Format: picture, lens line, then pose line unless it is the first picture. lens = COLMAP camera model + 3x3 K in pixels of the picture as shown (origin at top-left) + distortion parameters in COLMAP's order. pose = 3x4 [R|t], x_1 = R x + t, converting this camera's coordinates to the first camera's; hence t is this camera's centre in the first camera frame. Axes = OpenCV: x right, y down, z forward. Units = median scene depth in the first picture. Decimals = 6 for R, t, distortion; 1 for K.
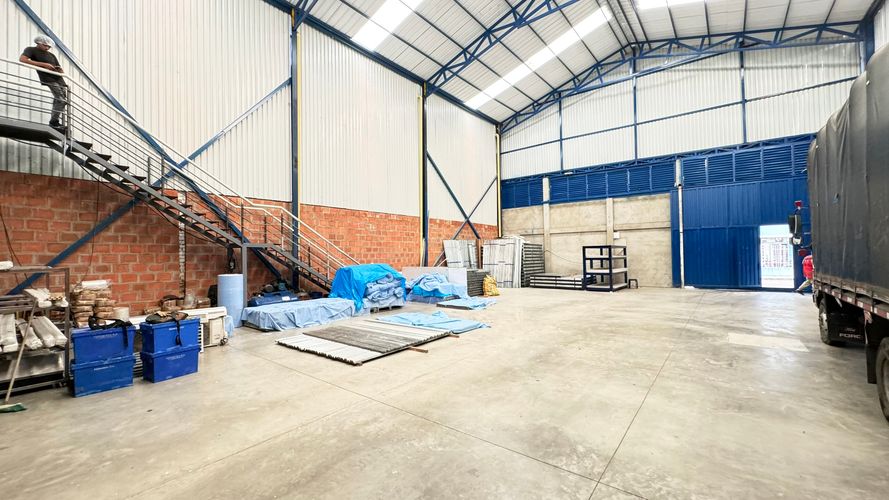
lens RADIAL K [[354.1, 0, 445.0], [0, 354.1, 252.5], [0, 0, 1]] dist [-0.002868, 0.000511]
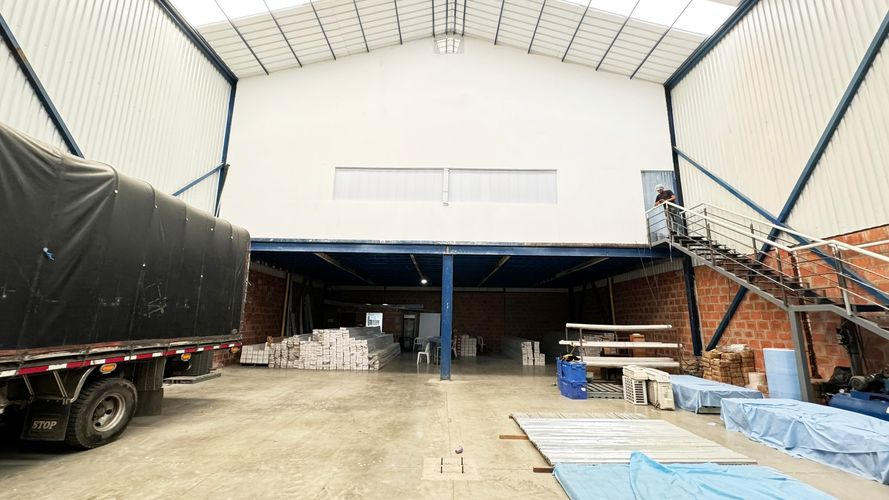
lens RADIAL K [[354.1, 0, 444.2], [0, 354.1, 250.4], [0, 0, 1]] dist [-0.002868, 0.000511]
pose [[-0.776103, -0.122629, -0.618568, 0.238809], [-0.001236, 0.981204, -0.192969, 0.001265], [0.630605, -0.149000, -0.761667, 0.612141]]
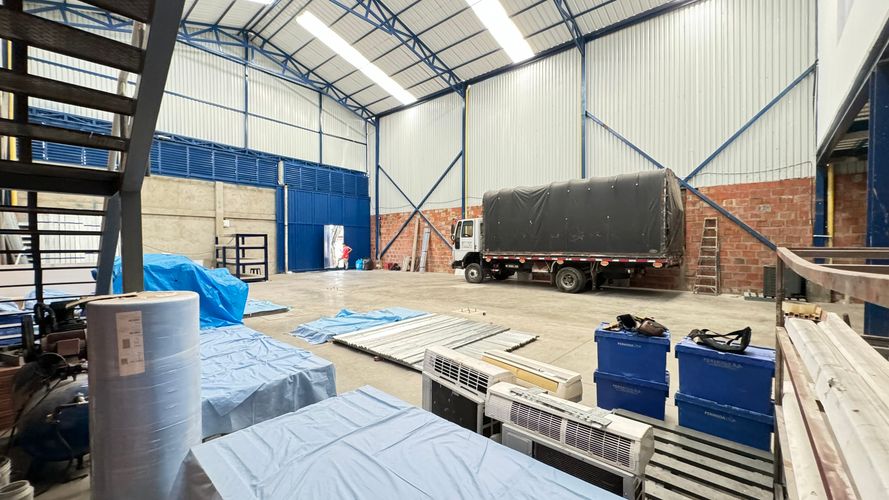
lens RADIAL K [[354.1, 0, 442.6], [0, 354.1, 252.3], [0, 0, 1]] dist [-0.002868, 0.000511]
pose [[0.051694, -0.009352, 0.998619, -0.452297], [-0.009024, 0.999911, 0.009832, 0.014826], [-0.998622, -0.009520, 0.051605, 0.414176]]
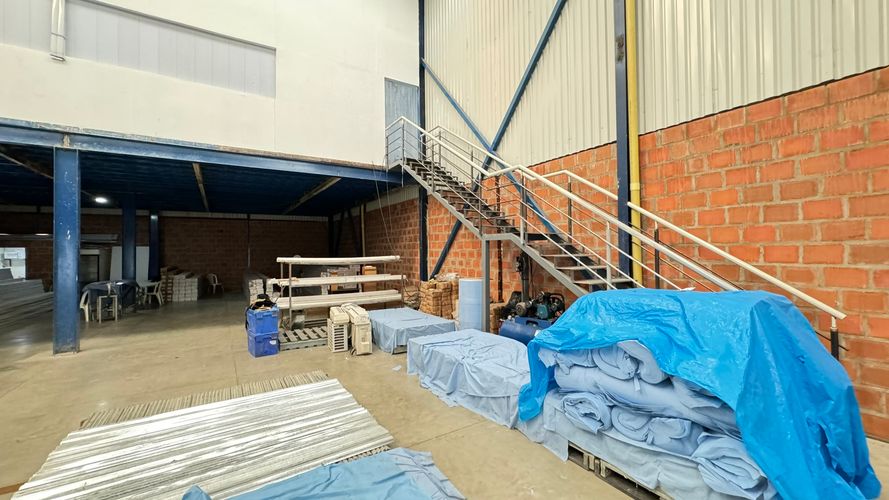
lens RADIAL K [[354.1, 0, 444.2], [0, 354.1, 249.3], [0, 0, 1]] dist [-0.002868, 0.000511]
pose [[-0.321292, 0.008542, -0.946942, 0.057905], [0.020850, 0.999781, 0.001944, -0.000607], [0.946751, -0.019119, -0.321400, 0.627186]]
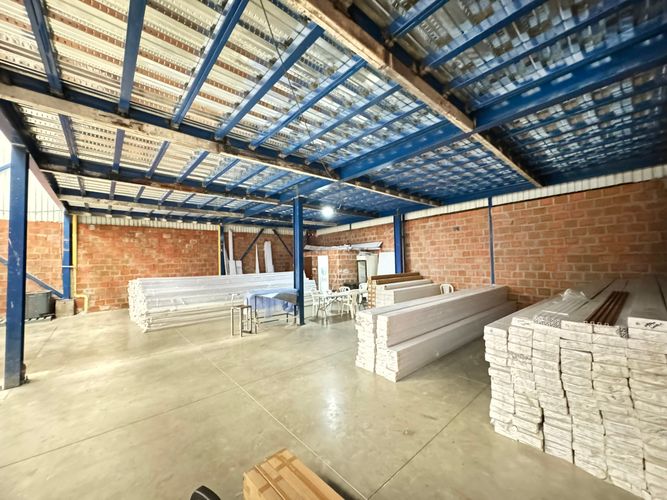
lens RADIAL K [[265.4, 0, 332.1], [0, 265.4, 249.3], [0, 0, 1]] dist [-0.002308, 0.000210]
pose [[-0.986523, 0.044047, 0.157581, -0.515689], [0.036046, 0.997929, -0.053282, 0.002328], [-0.159602, -0.046884, -0.986068, 0.311718]]
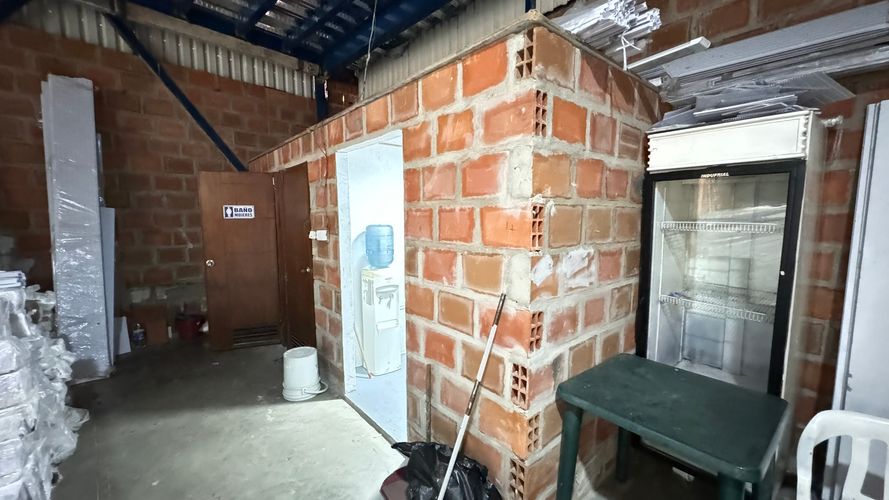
lens RADIAL K [[354.1, 0, 441.5], [0, 354.1, 253.0], [0, 0, 1]] dist [-0.002868, 0.000511]
pose [[-0.998060, 0.010079, 0.061443, -0.397090], [0.015976, 0.995228, 0.096263, 0.010786], [-0.060180, 0.097057, -0.993458, -0.348641]]
